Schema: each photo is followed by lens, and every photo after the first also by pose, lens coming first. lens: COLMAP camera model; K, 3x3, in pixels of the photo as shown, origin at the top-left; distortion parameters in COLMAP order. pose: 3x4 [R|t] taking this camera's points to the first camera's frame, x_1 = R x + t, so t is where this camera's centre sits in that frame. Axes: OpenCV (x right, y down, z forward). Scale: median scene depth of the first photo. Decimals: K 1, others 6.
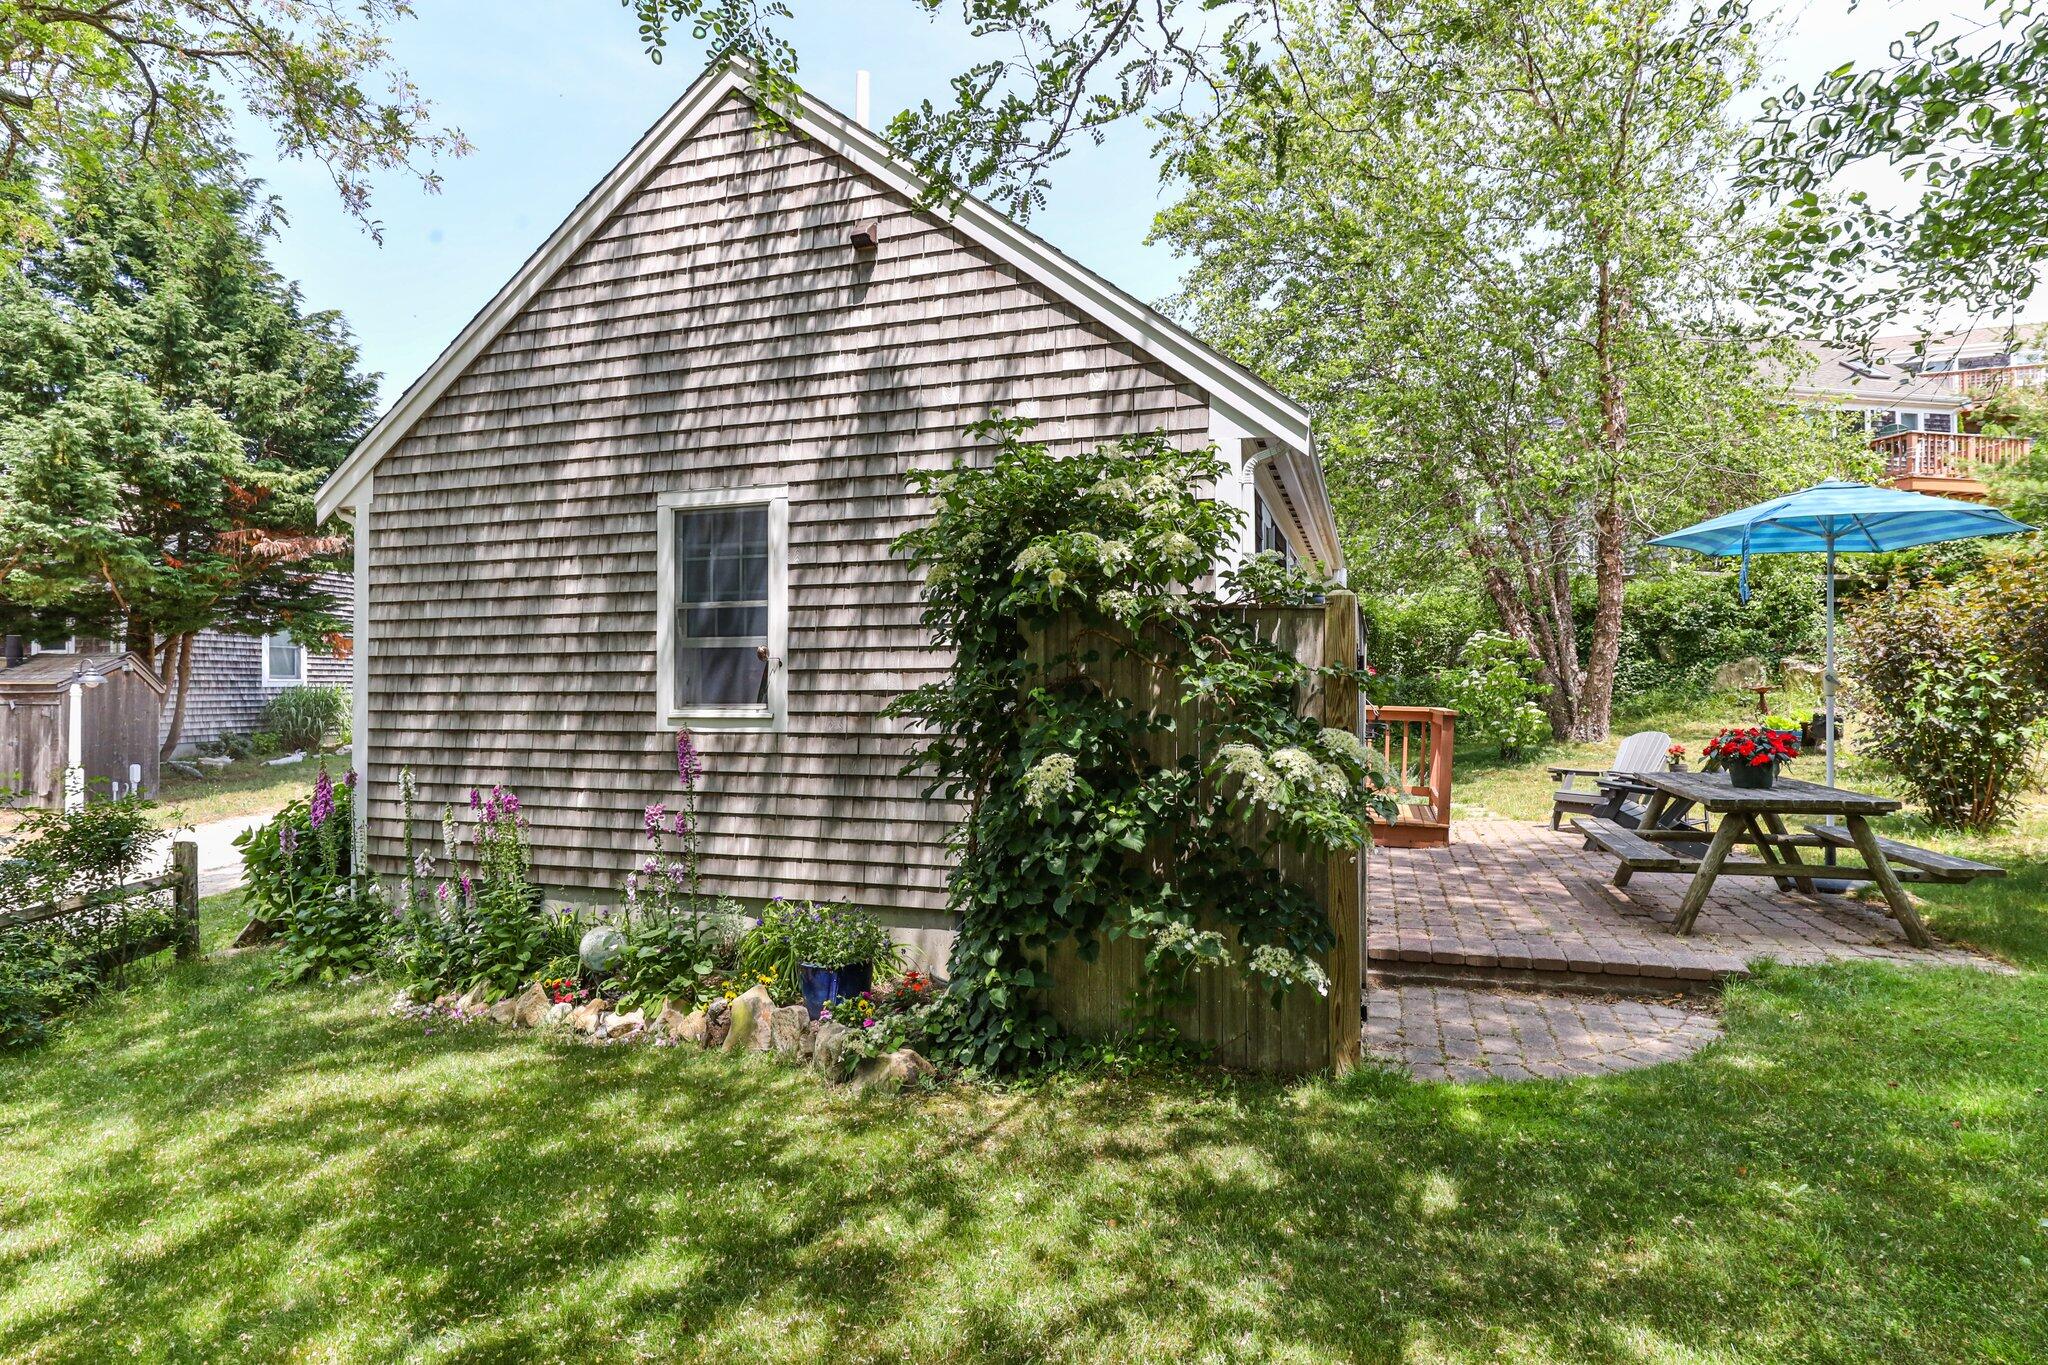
lens RADIAL K [[1058.7, 0, 1017.5], [0, 1058.7, 671.9], [0, 0, 1]] dist [-0.001475, -0.000349]
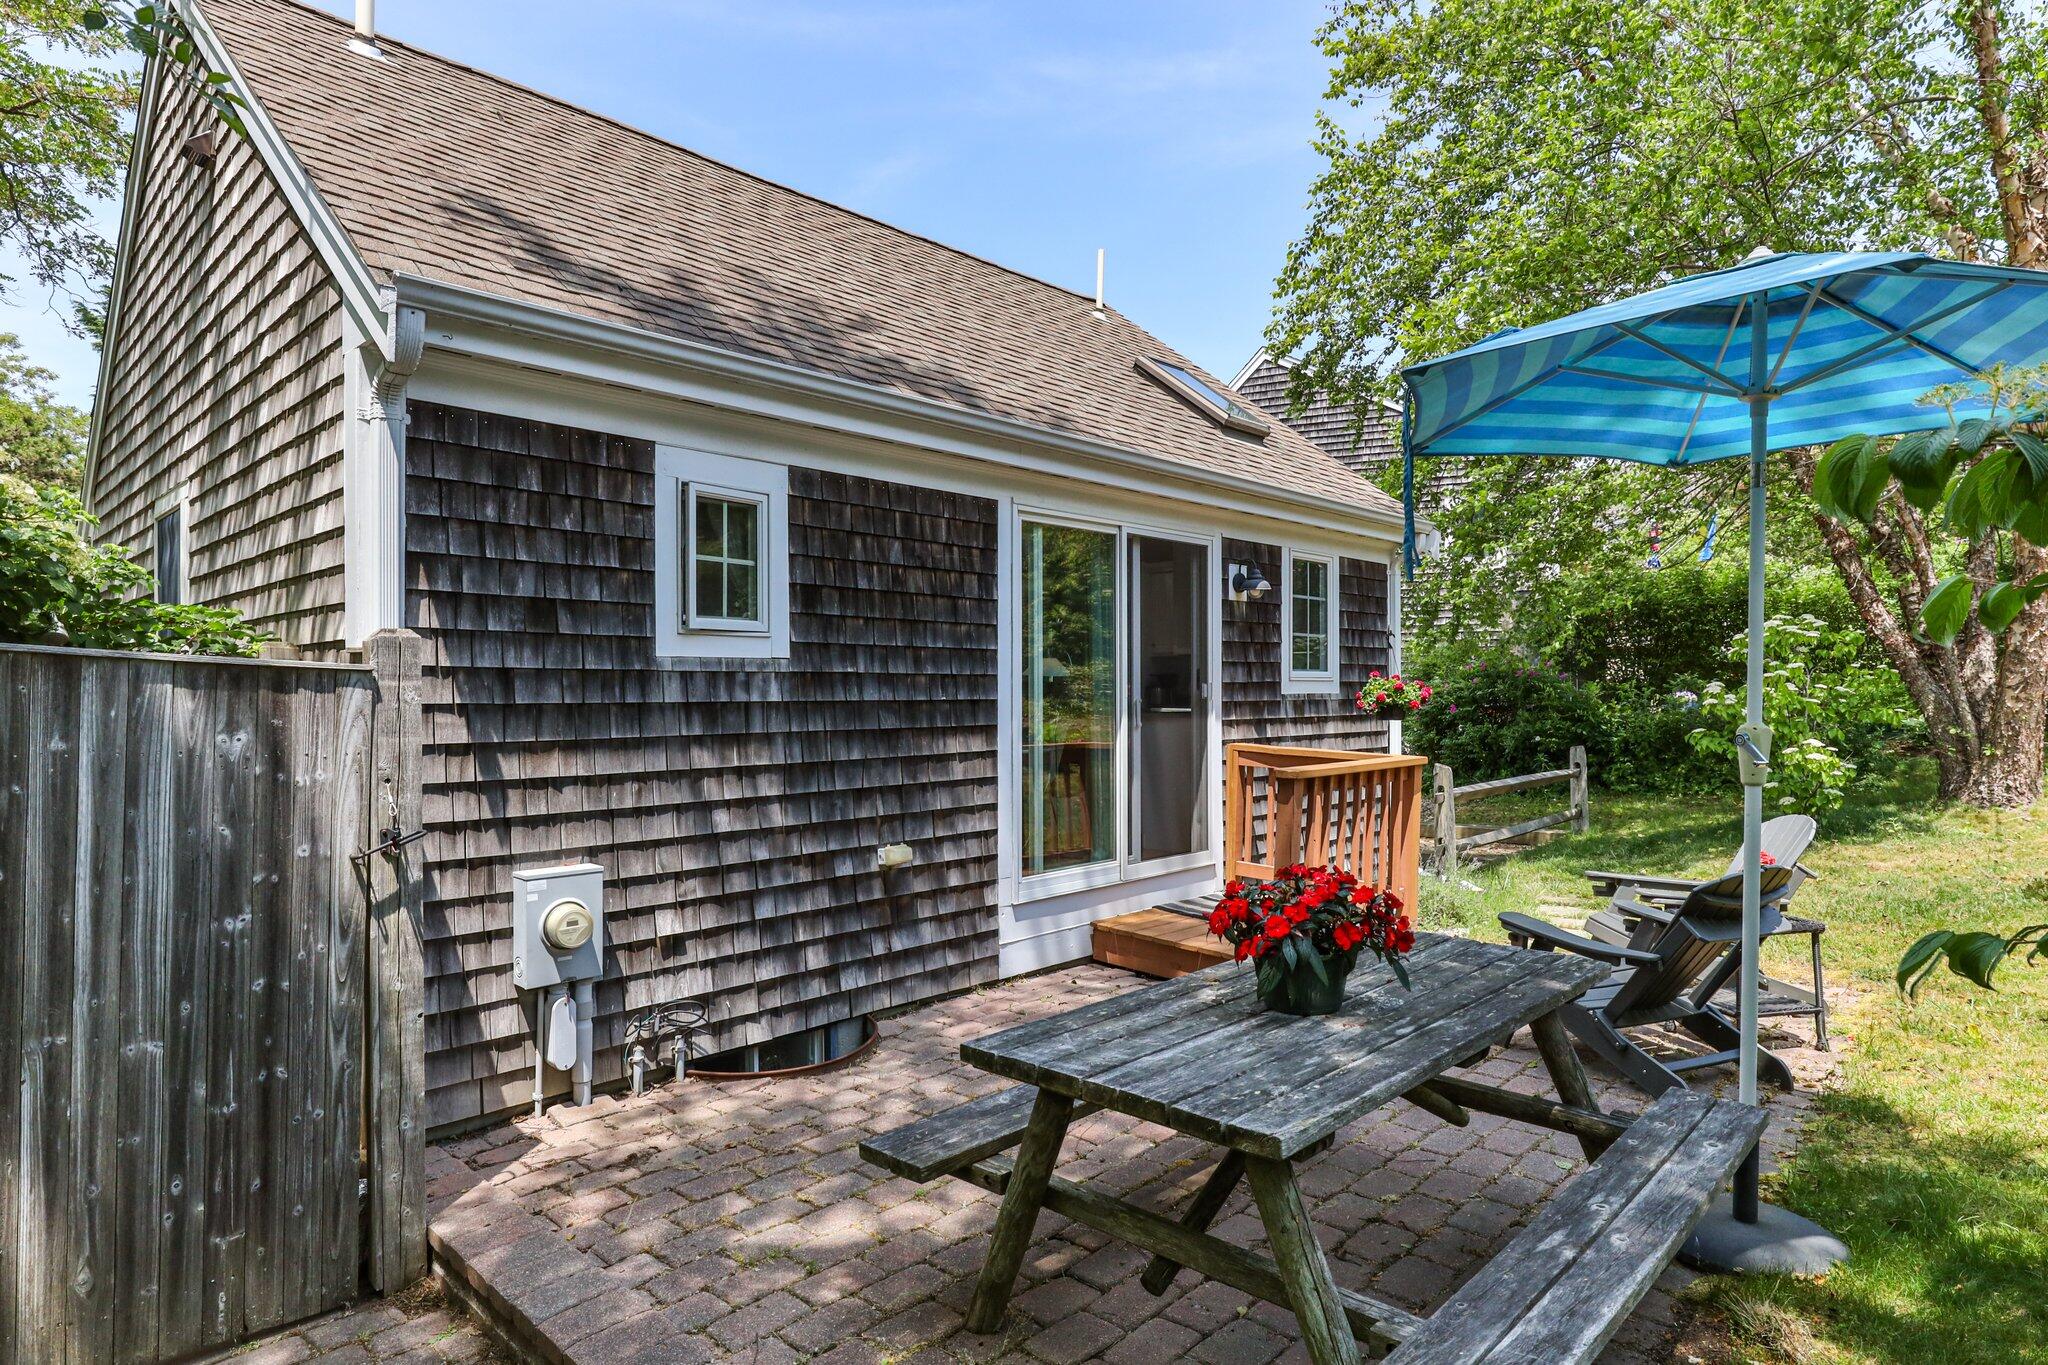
lens RADIAL K [[1125.4, 0, 1028.9], [0, 1125.4, 685.2], [0, 0, 1]] dist [0.001556, -0.008489]
pose [[0.902073, -0.002571, -0.431577, 0.324284], [0.008227, 0.999903, 0.011240, -0.010950], [0.431506, -0.013690, 0.902006, 0.222409]]
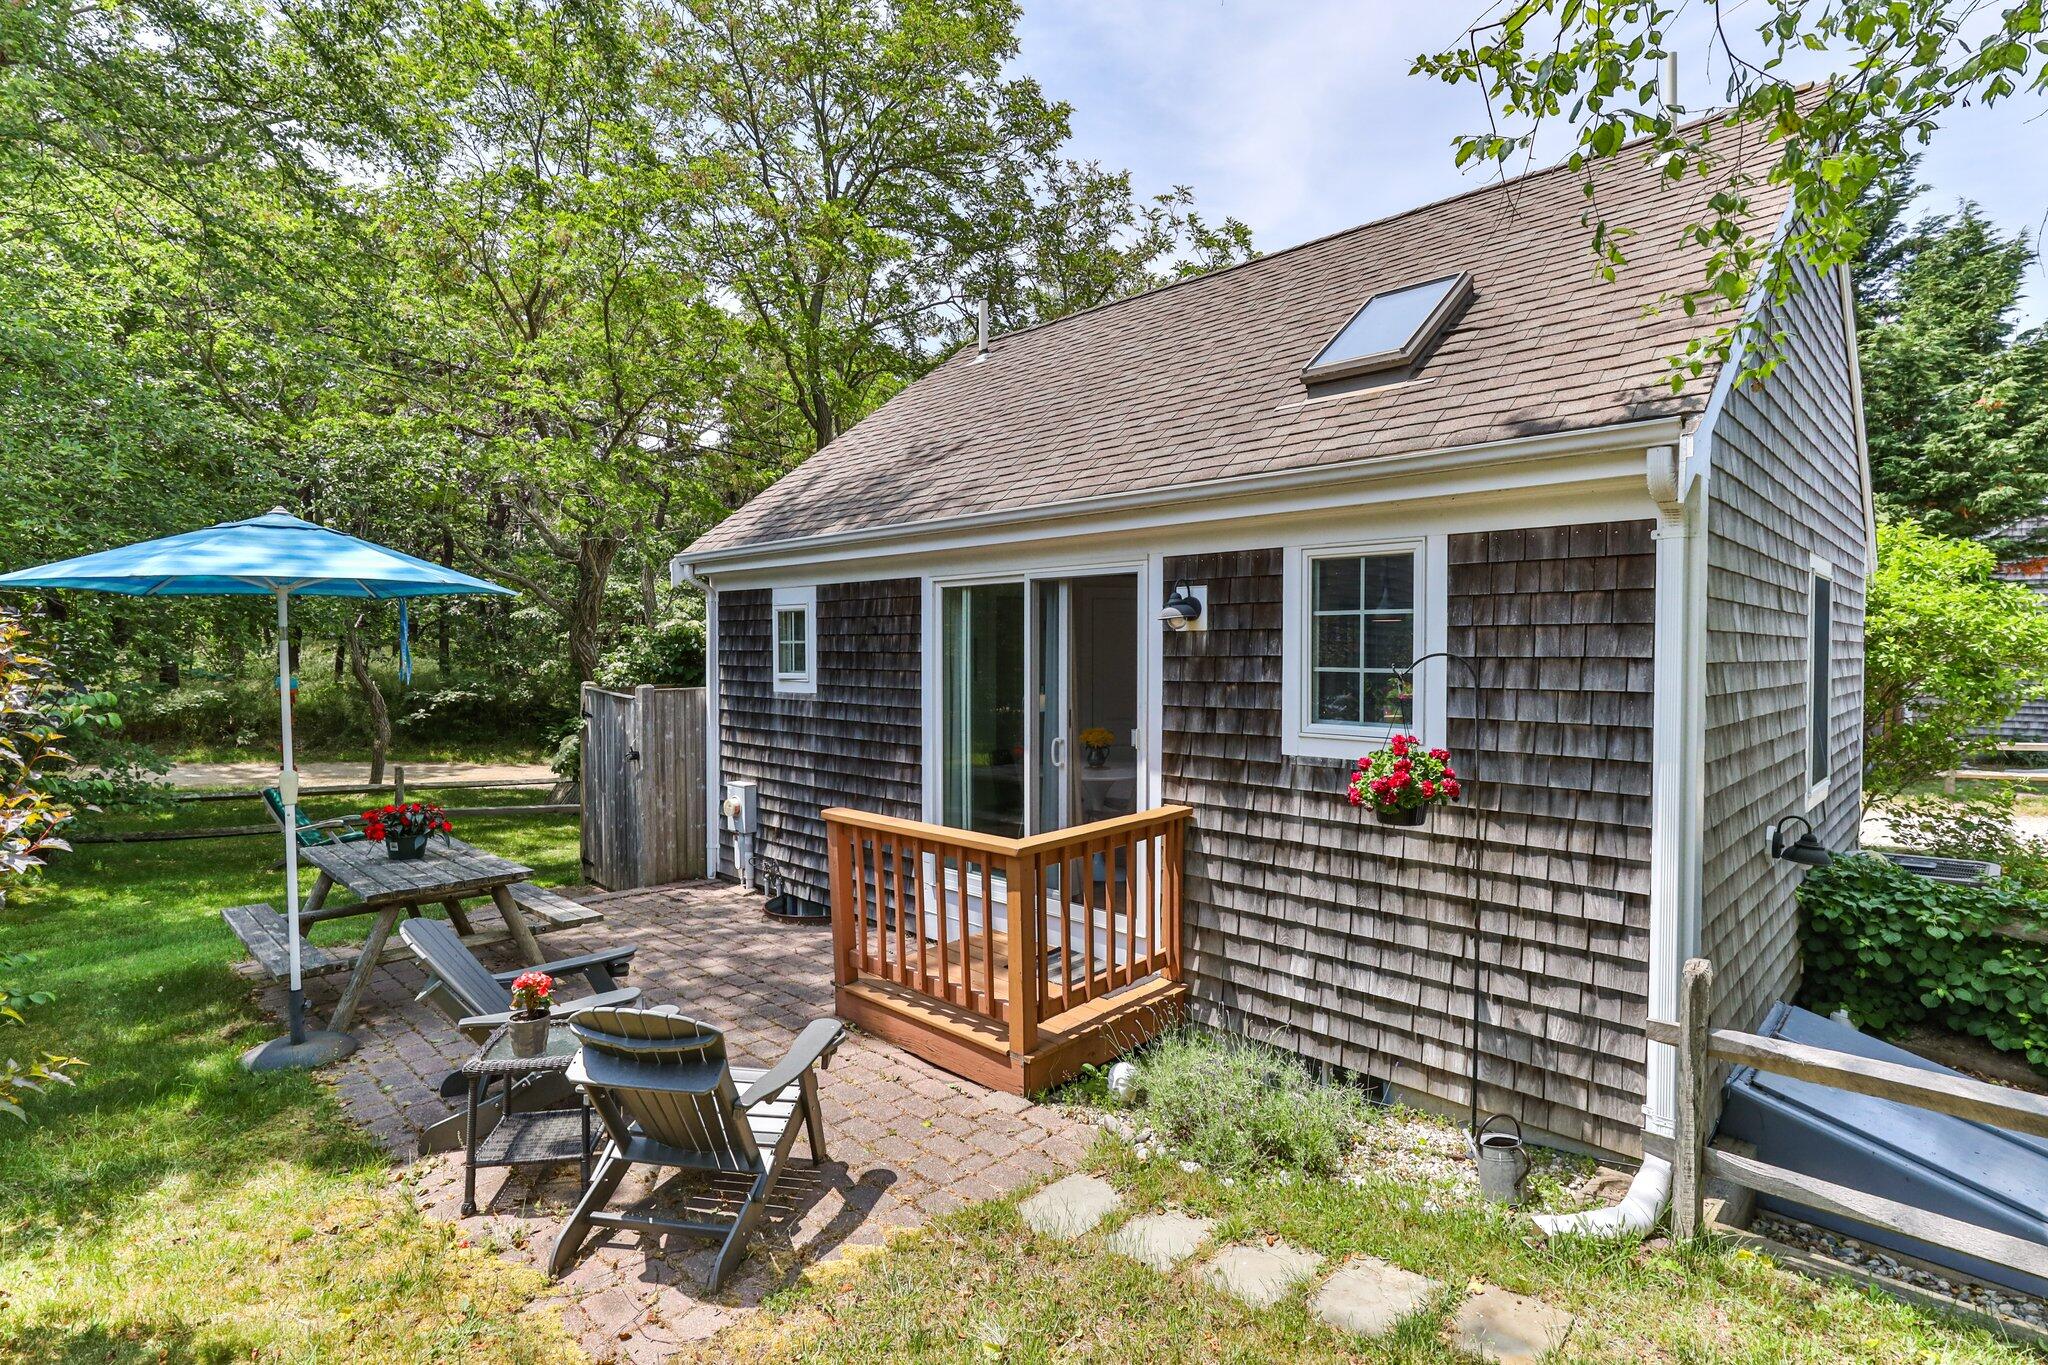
lens RADIAL K [[1003.9, 0, 1018.9], [0, 1003.9, 679.5], [0, 0, 1]] dist [-0.004095, 0.000121]
pose [[-0.439963, 0.023212, -0.897716, 0.542323], [0.010750, 0.999730, 0.020581, -0.032735], [0.897952, -0.000596, -0.440093, 0.815314]]
